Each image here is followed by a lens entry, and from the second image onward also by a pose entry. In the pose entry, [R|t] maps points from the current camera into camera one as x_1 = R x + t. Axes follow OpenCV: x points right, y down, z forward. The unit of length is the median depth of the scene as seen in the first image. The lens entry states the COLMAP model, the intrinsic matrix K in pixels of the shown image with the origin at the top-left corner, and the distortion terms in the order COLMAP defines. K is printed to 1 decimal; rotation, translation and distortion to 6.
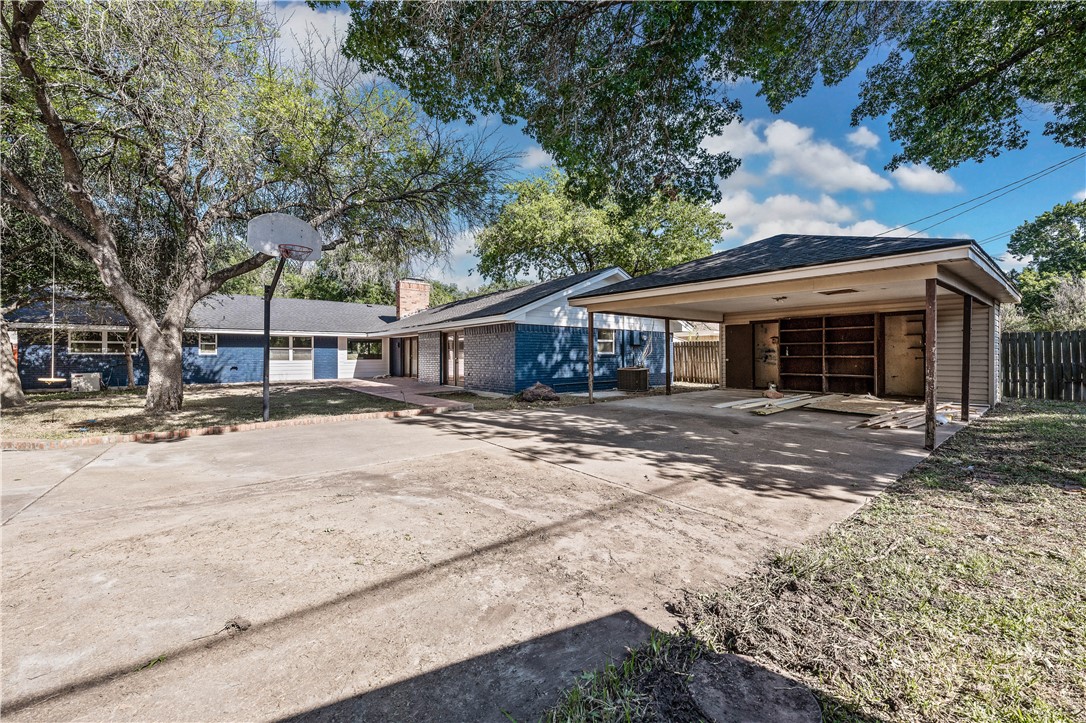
lens RADIAL K [[416.0, 0, 543.0], [0, 416.0, 361.5], [0, 0, 1]] dist [-0.000935, -0.000058]
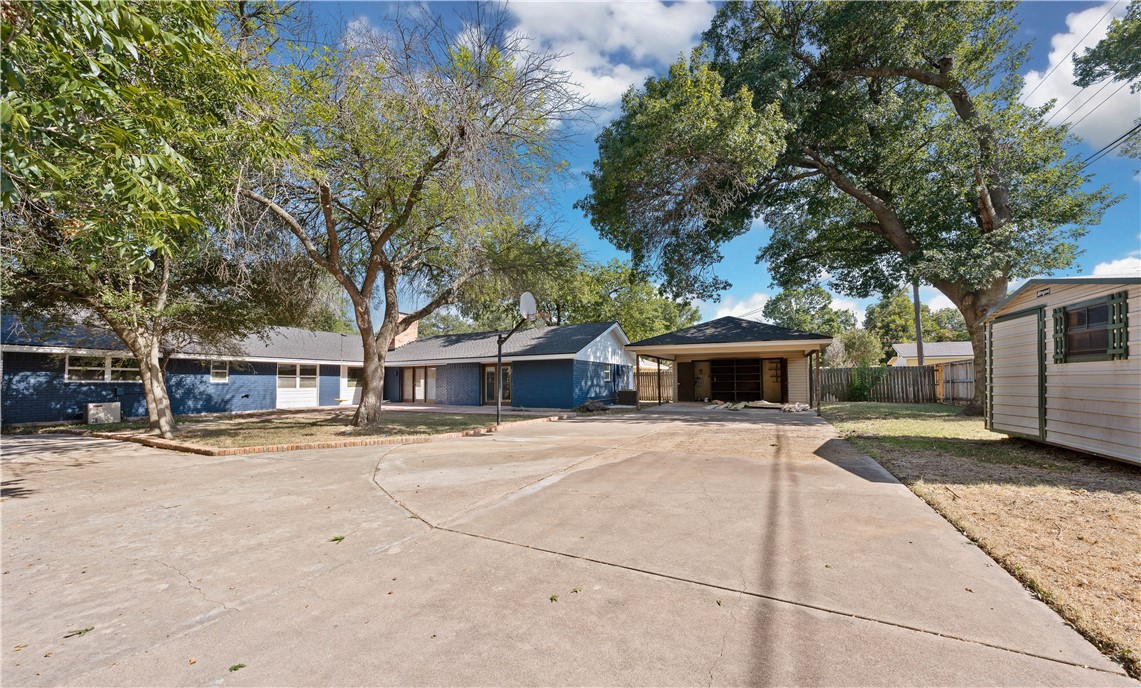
lens RADIAL K [[404.5, 0, 570.7], [0, 404.5, 385.0], [0, 0, 1]] dist [0.000571, 0.000039]
pose [[0.907017, -0.006742, 0.421040, -0.515358], [0.011688, 0.999890, -0.009169, 0.008341], [-0.420932, 0.013238, 0.906996, -0.215853]]
